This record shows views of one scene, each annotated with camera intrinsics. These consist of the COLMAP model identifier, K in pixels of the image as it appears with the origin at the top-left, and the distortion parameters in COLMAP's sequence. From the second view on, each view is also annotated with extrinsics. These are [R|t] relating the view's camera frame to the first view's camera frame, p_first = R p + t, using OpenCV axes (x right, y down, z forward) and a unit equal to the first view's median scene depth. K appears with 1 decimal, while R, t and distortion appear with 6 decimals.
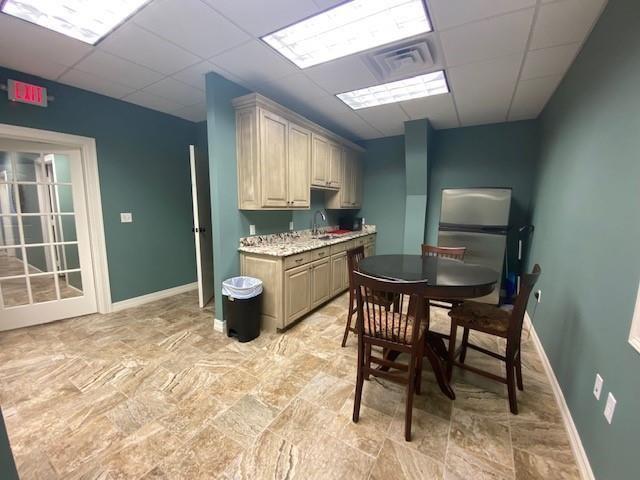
lens RADIAL K [[253.2, 0, 320.0], [0, 253.2, 240.0], [0, 0, 1]] dist [0.010318, -0.015205]
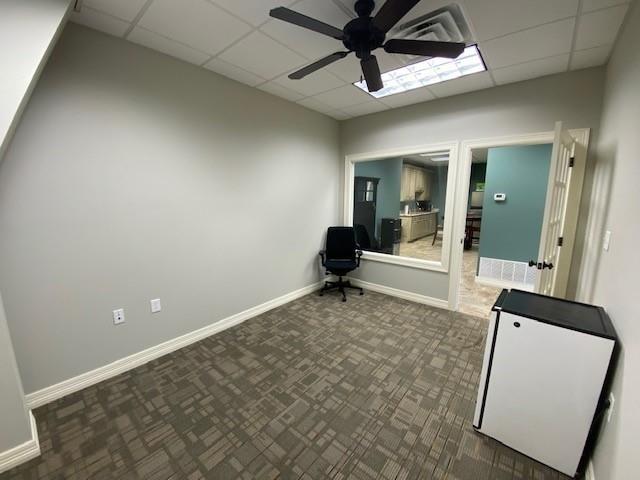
lens RADIAL K [[253.2, 0, 320.0], [0, 253.2, 240.0], [0, 0, 1]] dist [0.010318, -0.015205]
pose [[0.988363, 0.014084, -0.151459, -0.635500], [-0.009266, 0.999430, 0.032468, 0.212235], [0.151830, -0.030687, 0.987930, -1.773490]]
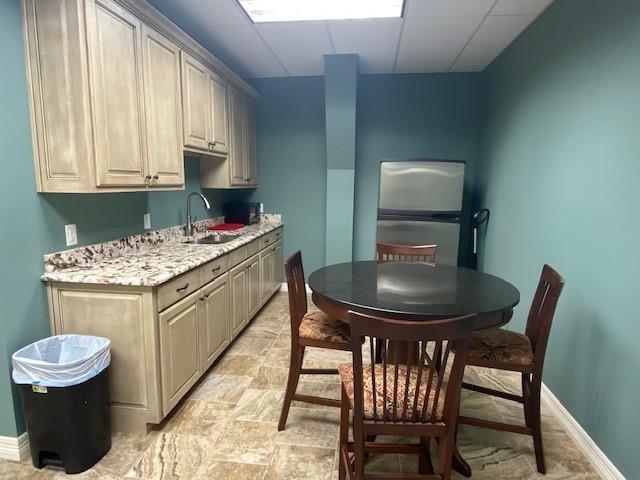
lens RADIAL K [[370.5, 0, 320.0], [0, 370.5, 240.0], [0, 0, 1]] dist [0.002533, -0.021022]
pose [[0.912766, -0.058838, 0.404224, -0.121026], [0.049485, 0.998211, 0.033557, -0.030176], [-0.405475, -0.010627, 0.914044, 0.165574]]
